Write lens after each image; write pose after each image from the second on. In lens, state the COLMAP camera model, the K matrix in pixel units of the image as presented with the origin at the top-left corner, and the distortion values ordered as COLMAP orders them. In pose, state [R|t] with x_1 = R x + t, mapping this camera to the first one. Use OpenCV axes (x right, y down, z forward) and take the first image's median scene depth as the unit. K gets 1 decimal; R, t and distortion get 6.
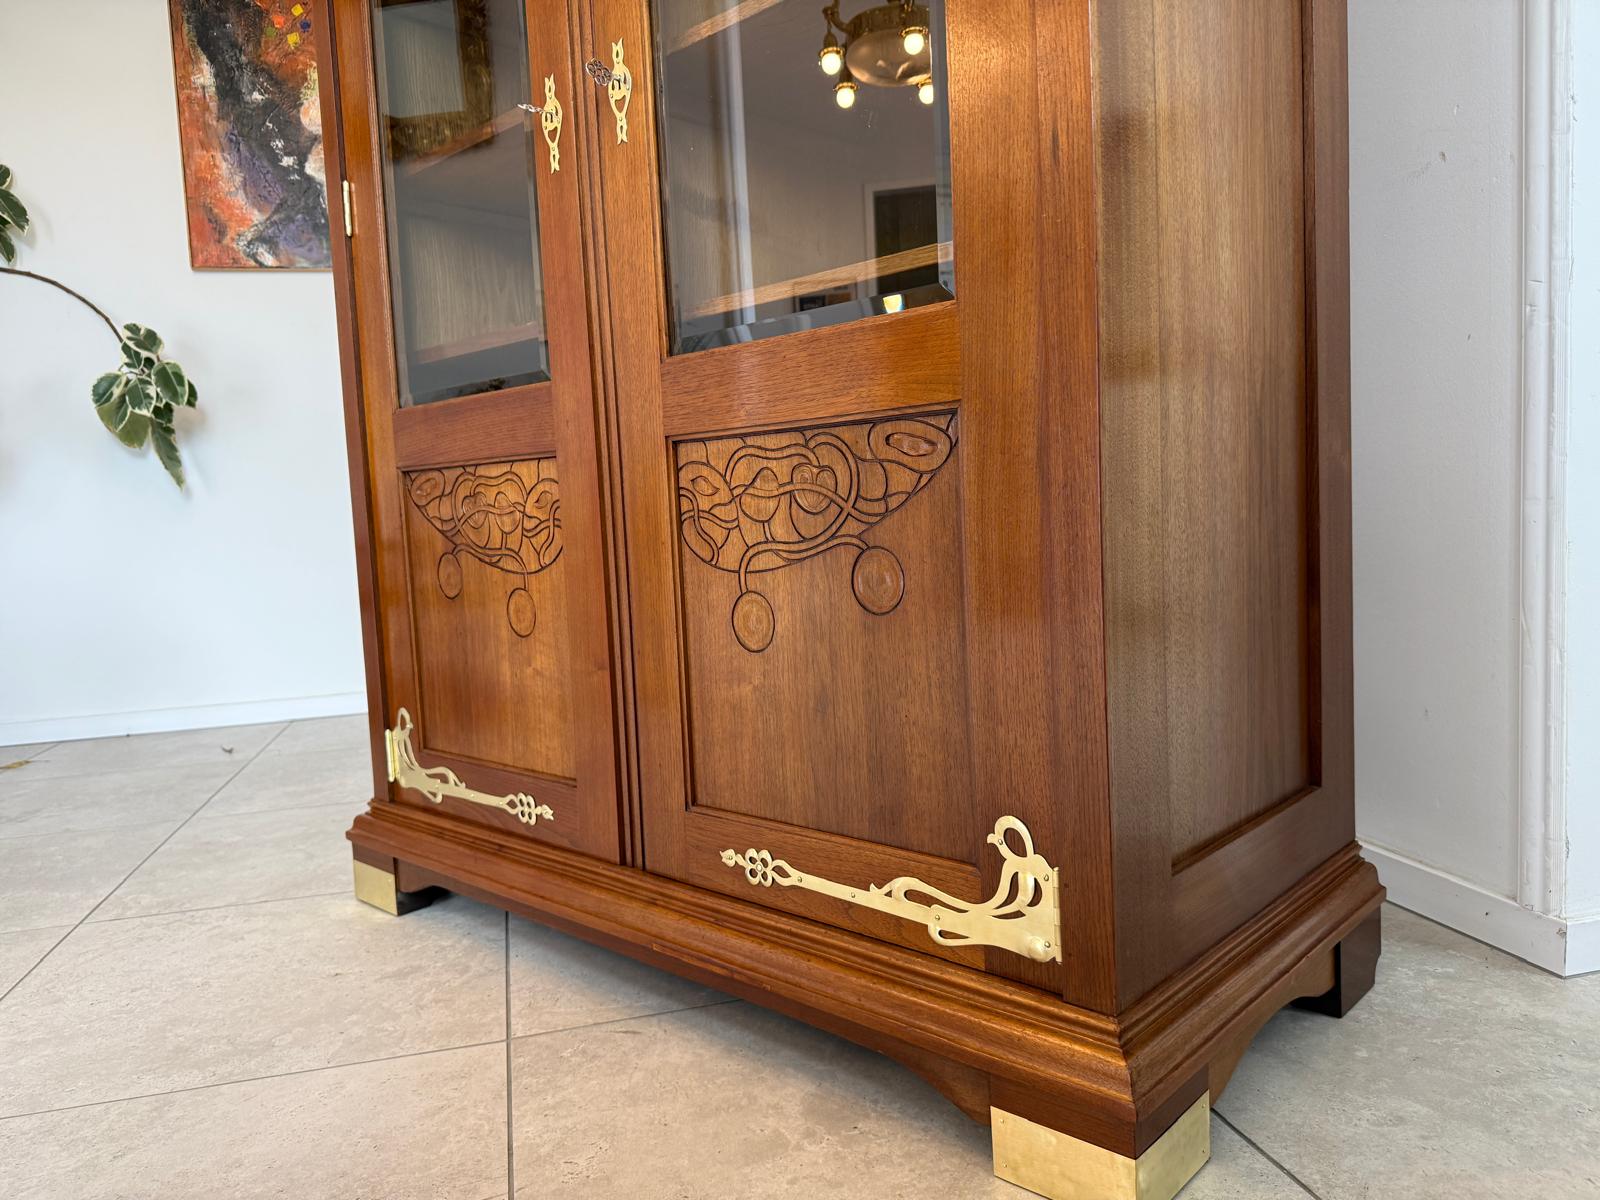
lens RADIAL K [[1117.4, 0, 801.0], [0, 1117.4, 592.8], [0, 0, 1]] dist [0.097980, -0.111954]
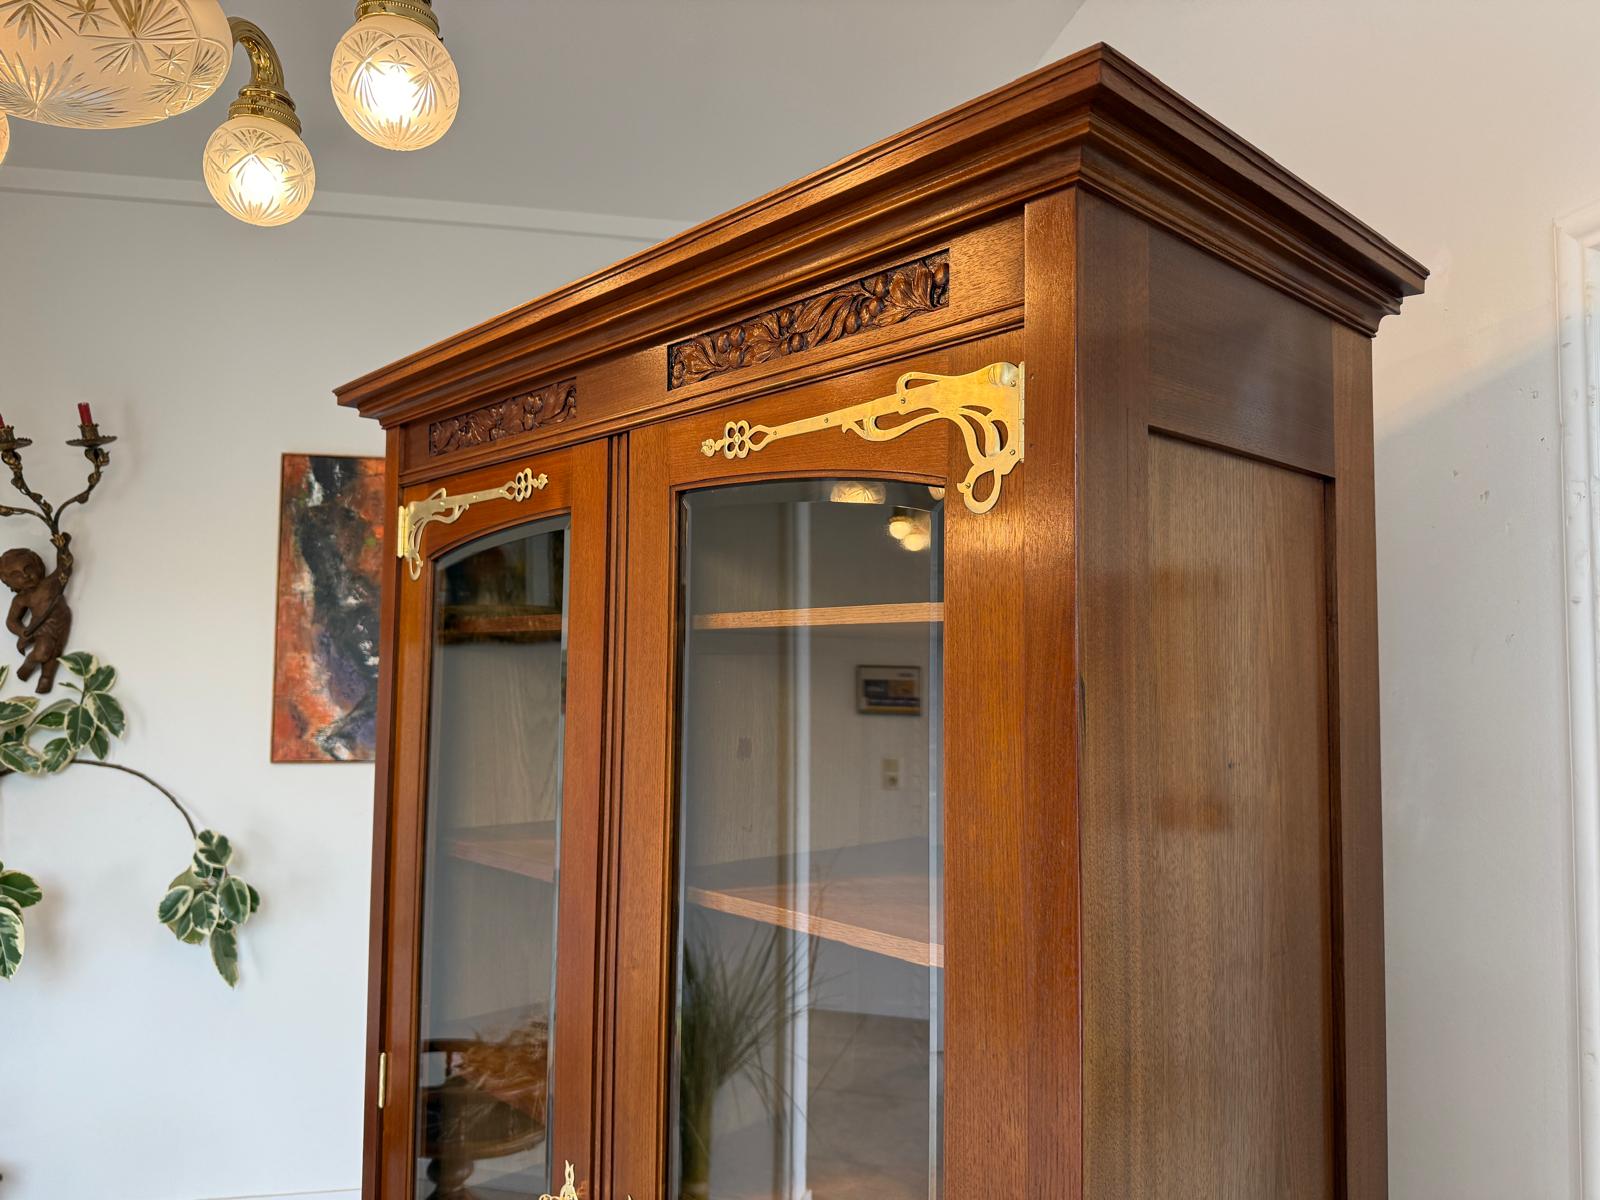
lens RADIAL K [[1134.9, 0, 797.6], [0, 1134.9, 602.6], [0, 0, 1]] dist [0.081844, -0.123429]
pose [[0.996066, 0.052110, -0.071680, 0.022290], [-0.060943, 0.990009, -0.127152, -0.733615], [0.064338, 0.131021, 0.989290, -0.046861]]
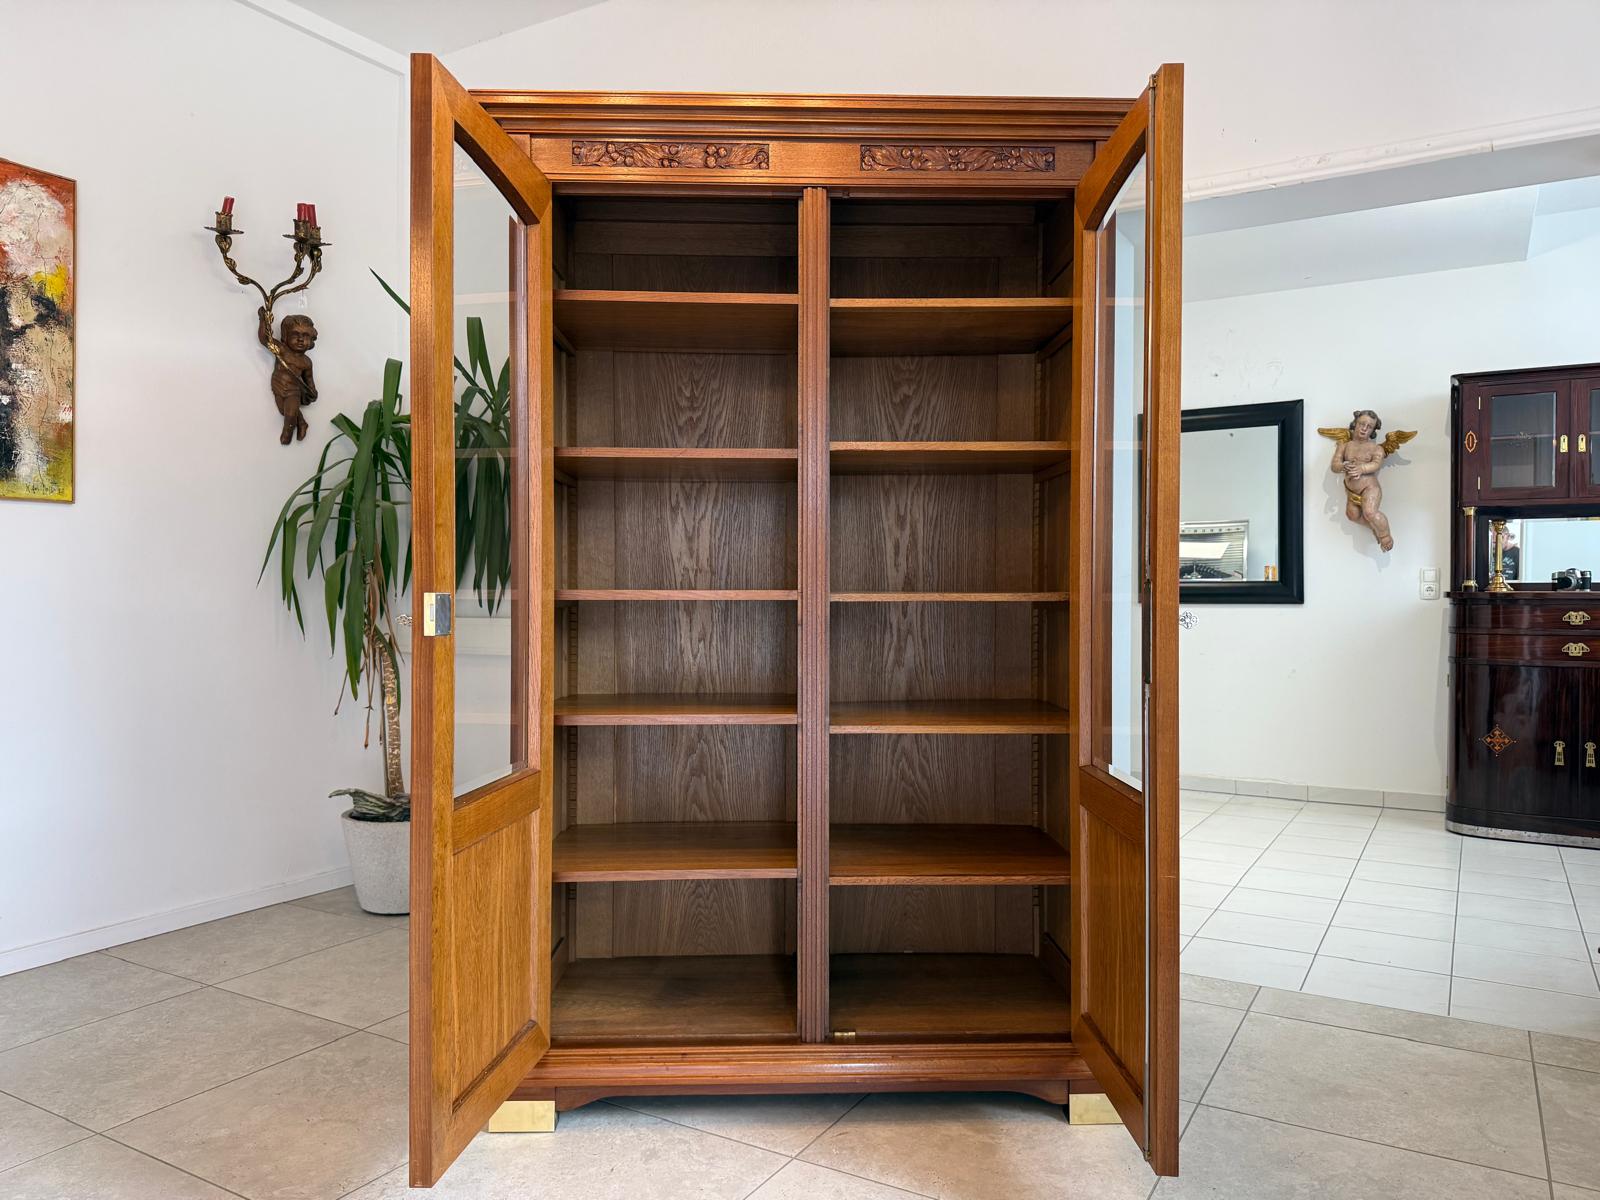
lens RADIAL K [[1136.3, 0, 808.5], [0, 1136.3, 601.8], [0, 0, 1]] dist [0.045582, -0.053600]
pose [[0.706050, 0.042068, 0.706911, -1.299437], [0.017766, 0.996868, -0.077068, -0.271791], [-0.707939, 0.066973, 0.703091, -0.256424]]
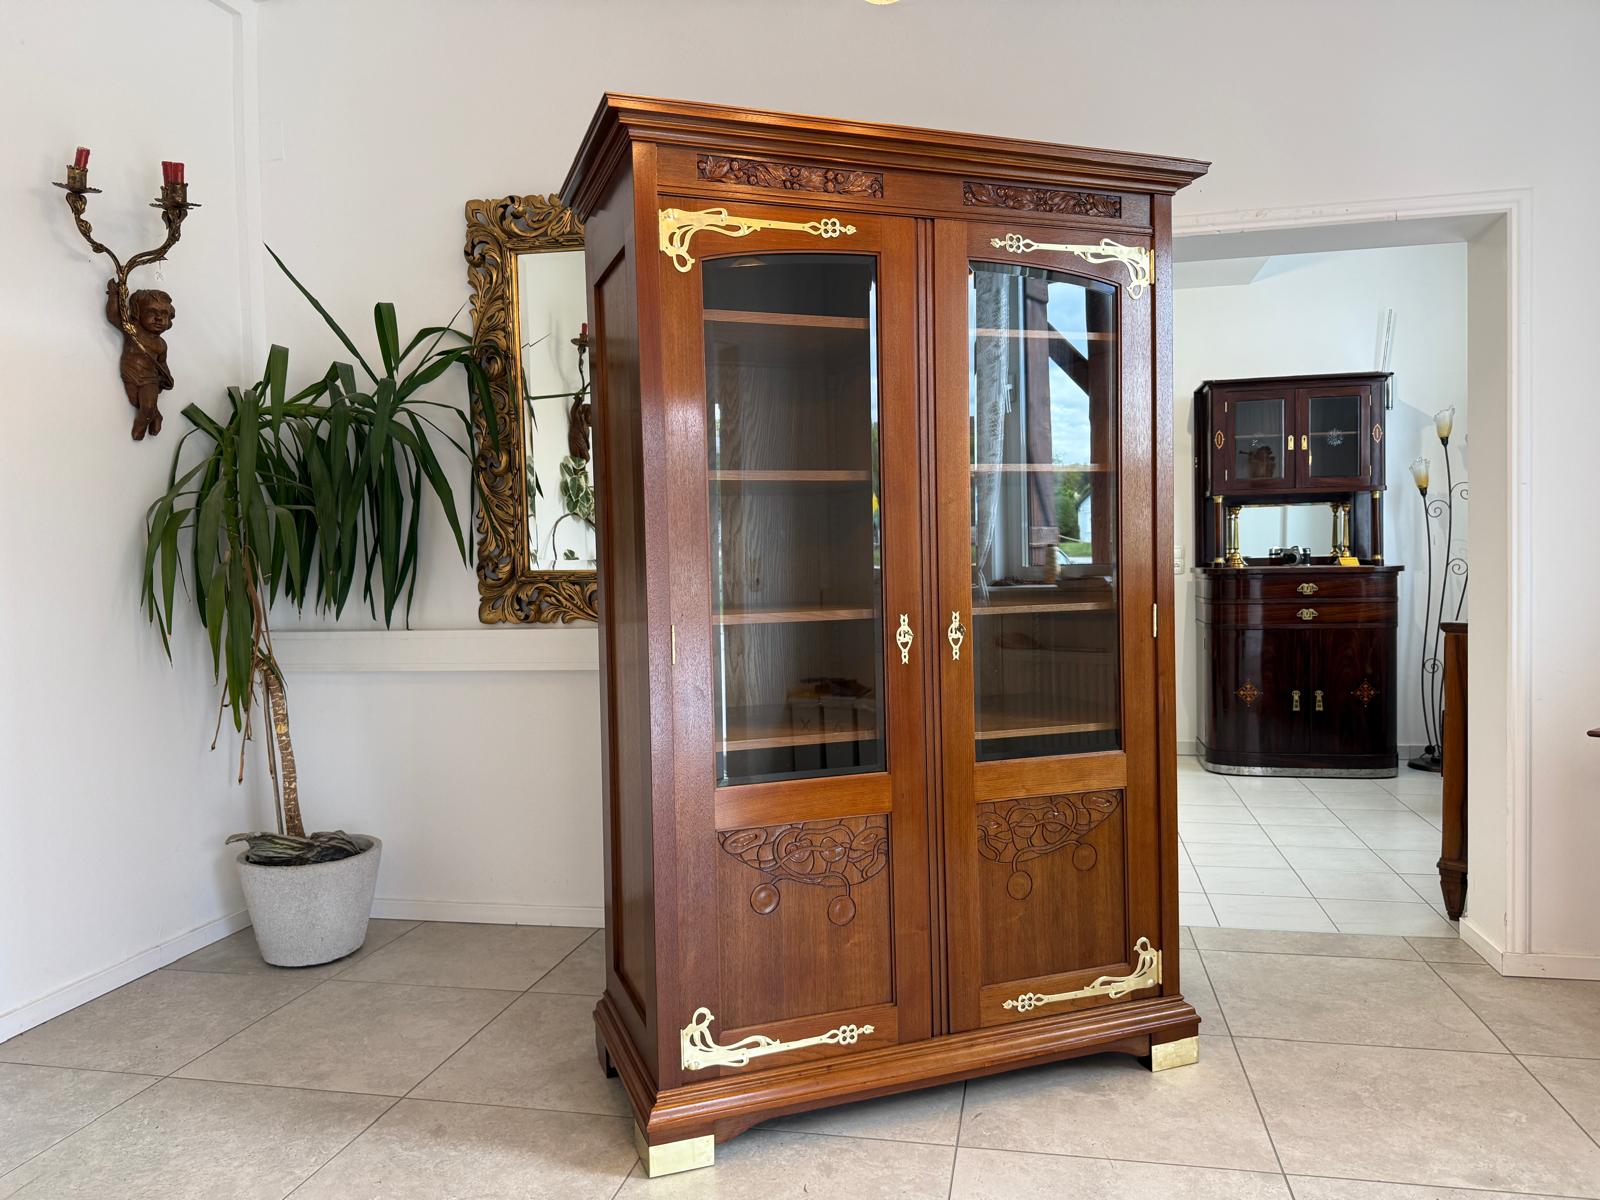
lens RADIAL K [[1129.3, 0, 805.0], [0, 1129.3, 601.8], [0, 0, 1]] dist [0.070891, -0.087161]
pose [[0.450030, -0.000018, 0.893013, -1.735326], [0.067602, 0.997131, -0.034048, -0.375905], [-0.890451, 0.075692, 0.448740, 0.277747]]
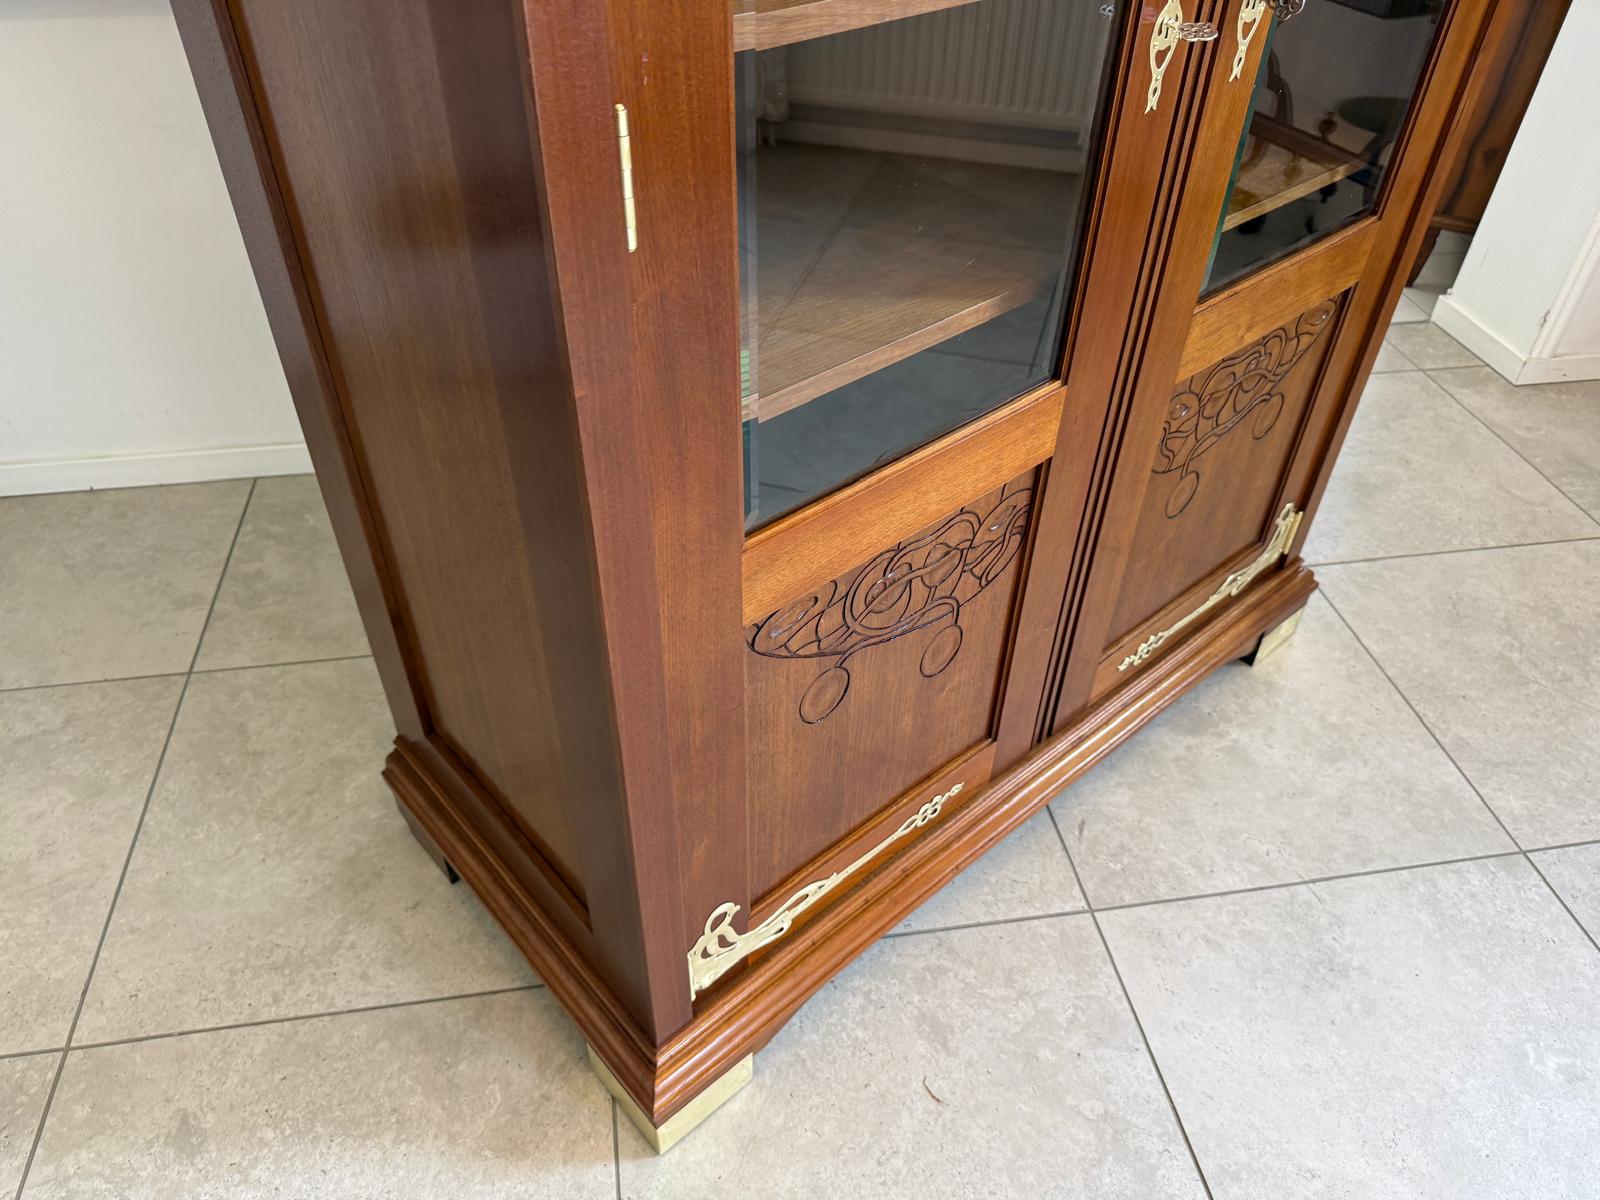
lens RADIAL K [[1133.9, 0, 803.2], [0, 1133.9, 601.0], [0, 0, 1]] dist [0.080222, -0.119584]
pose [[0.094278, -0.612987, 0.784448, -0.877233], [0.050477, 0.789887, 0.611171, -0.516278], [-0.994265, -0.018023, 0.105411, 1.013492]]
